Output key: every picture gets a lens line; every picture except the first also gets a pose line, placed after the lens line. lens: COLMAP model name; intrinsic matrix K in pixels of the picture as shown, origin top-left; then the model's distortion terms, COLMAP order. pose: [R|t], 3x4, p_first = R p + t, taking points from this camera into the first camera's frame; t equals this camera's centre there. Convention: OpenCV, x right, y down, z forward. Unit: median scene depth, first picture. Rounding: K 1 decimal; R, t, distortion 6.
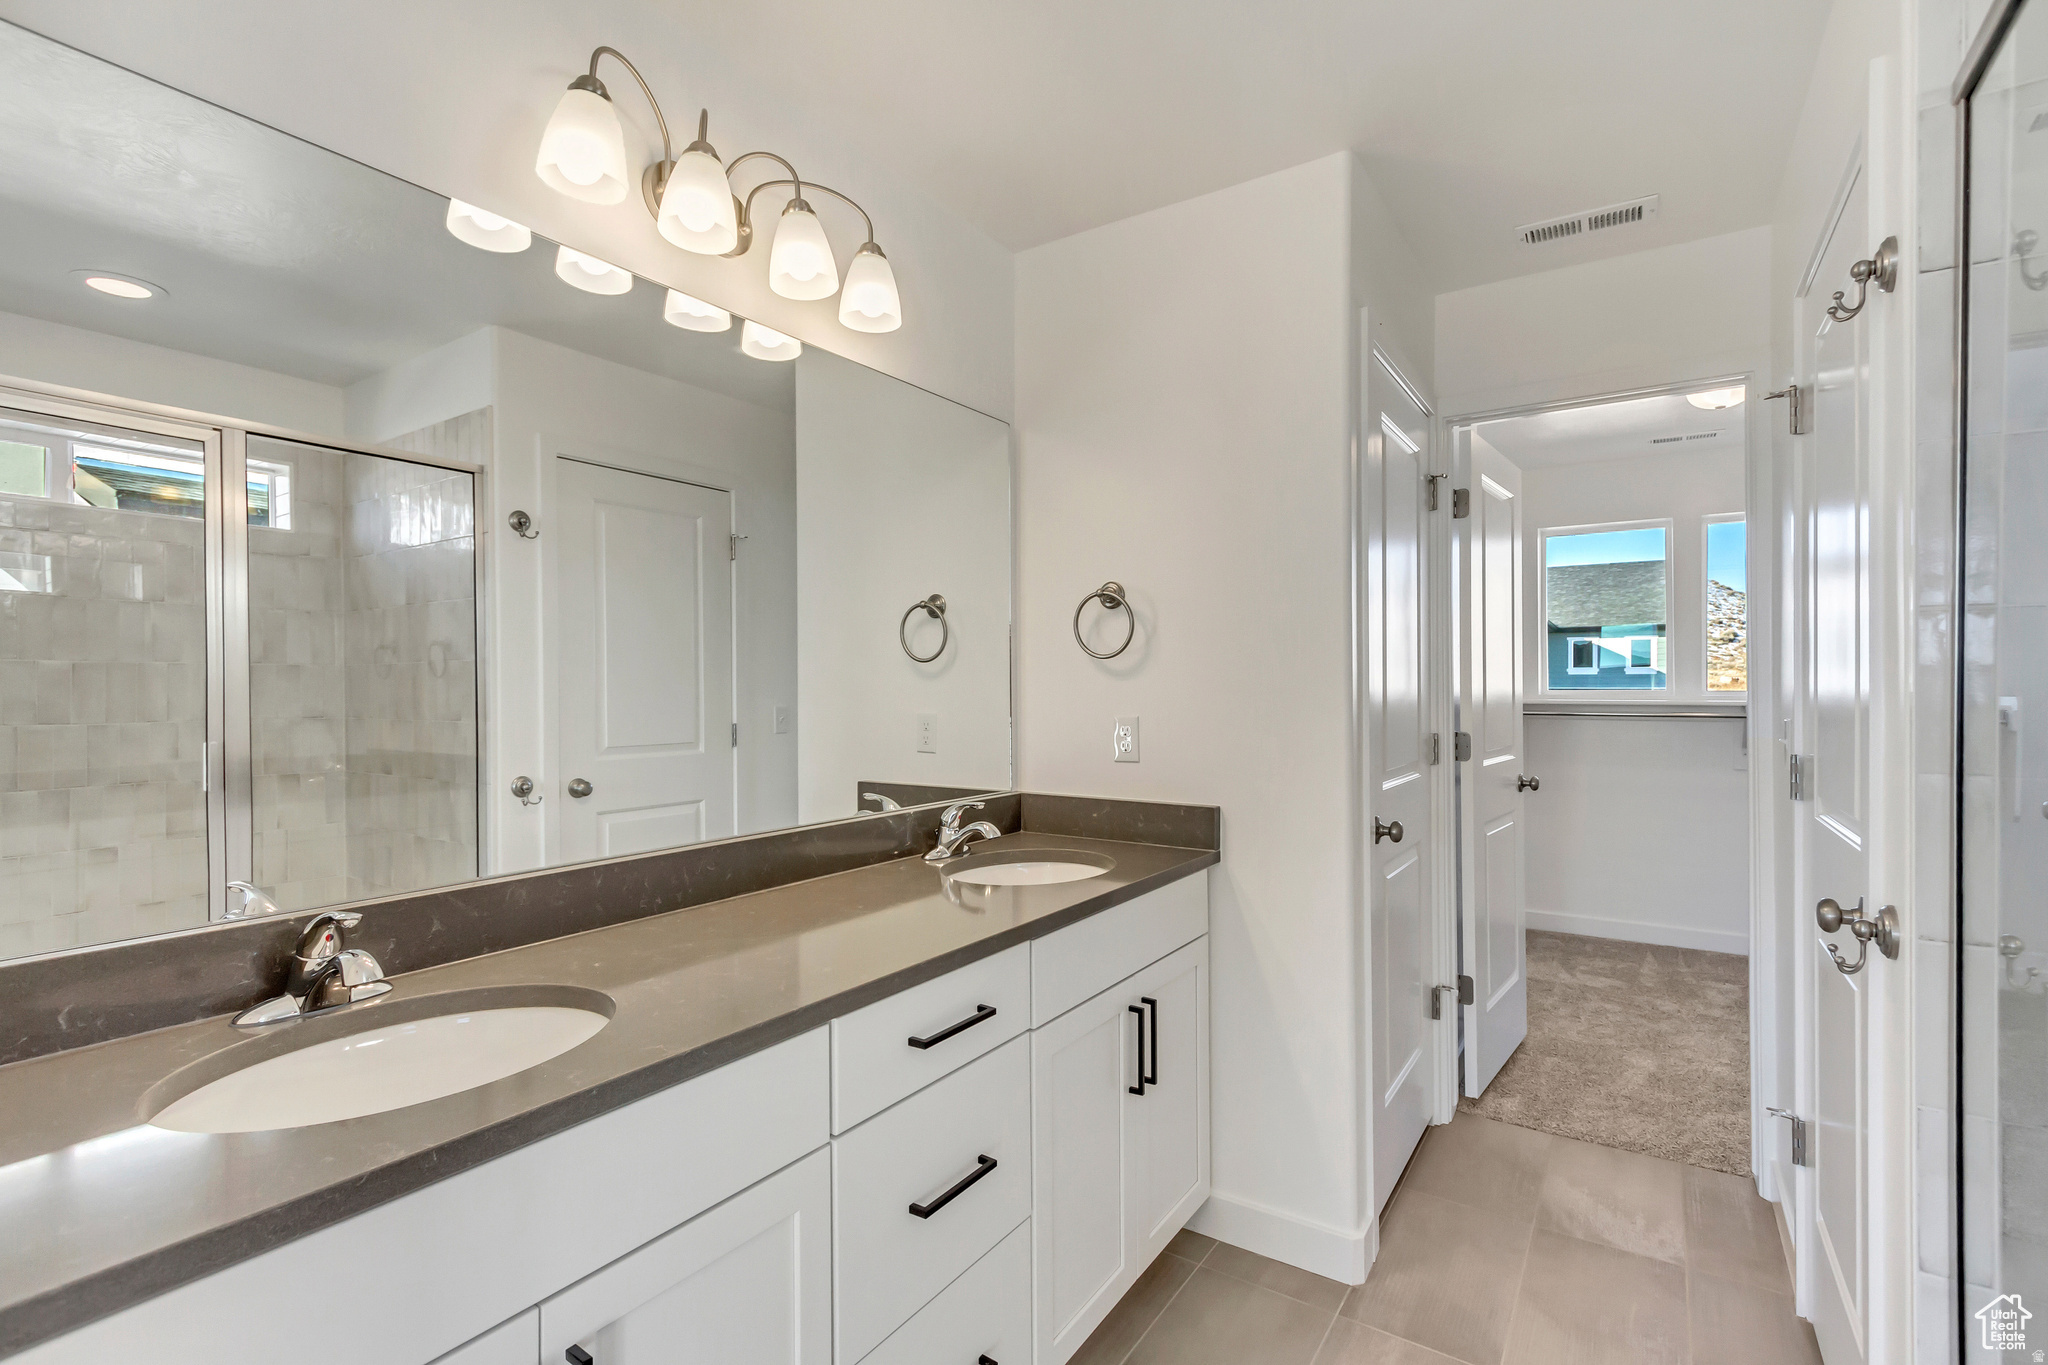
lens RADIAL K [[944.4, 0, 1029.7], [0, 944.4, 673.8], [0, 0, 1]] dist [0.001727, 0.000475]
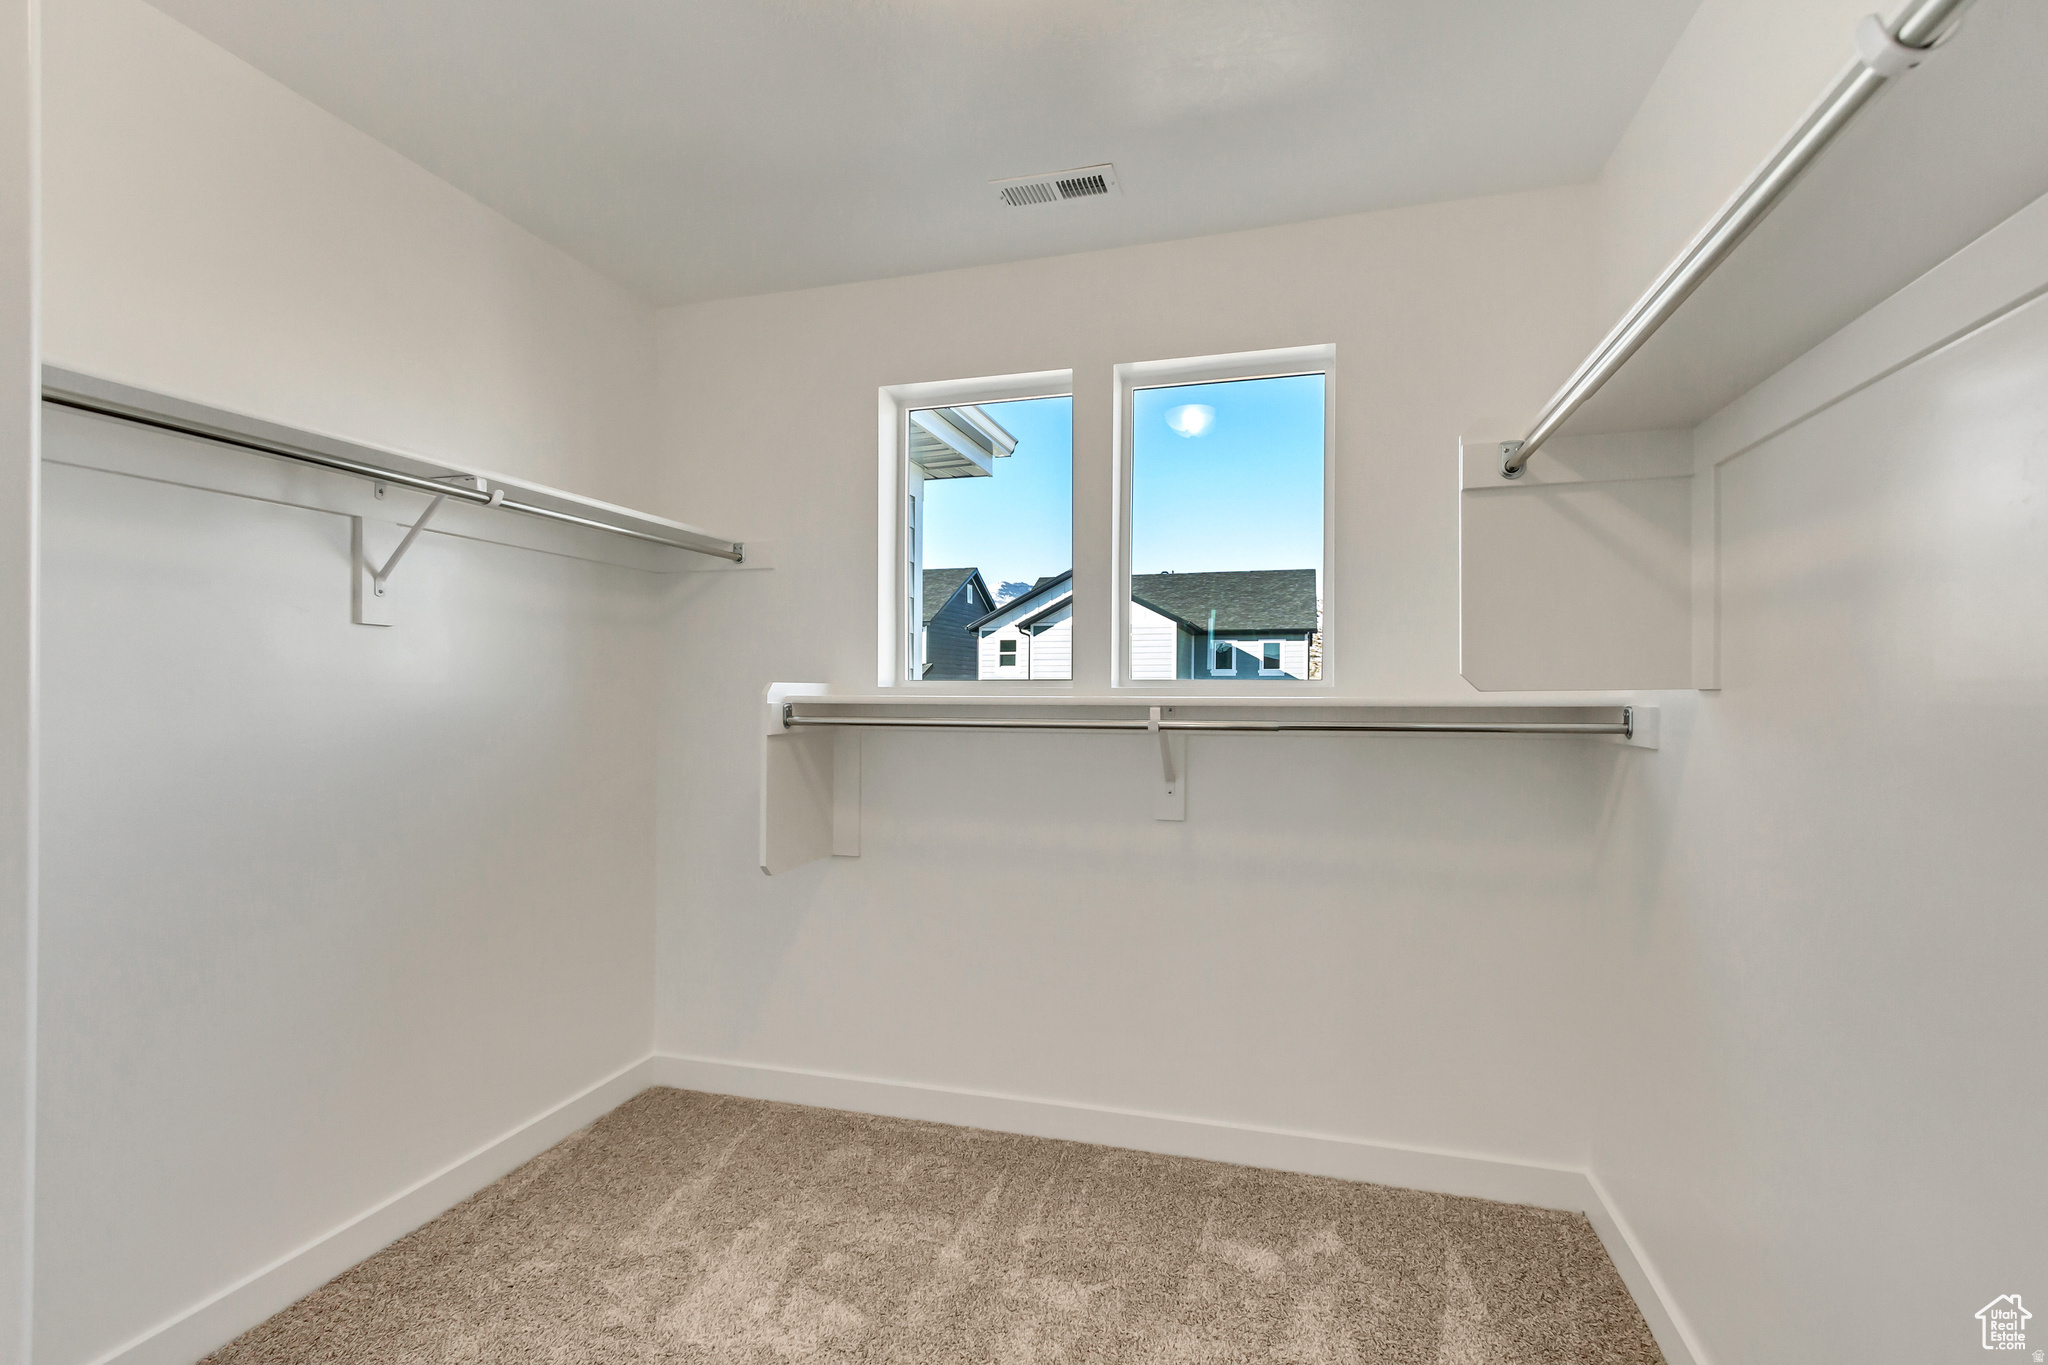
lens RADIAL K [[944.4, 0, 1031.4], [0, 944.4, 678.4], [0, 0, 1]] dist [0.001727, 0.000475]
pose [[0.954810, -0.000341, 0.297216, 0.082336], [0.000140, 1.000000, 0.000696, 0.002649], [-0.297216, -0.000623, 0.954810, 0.078646]]
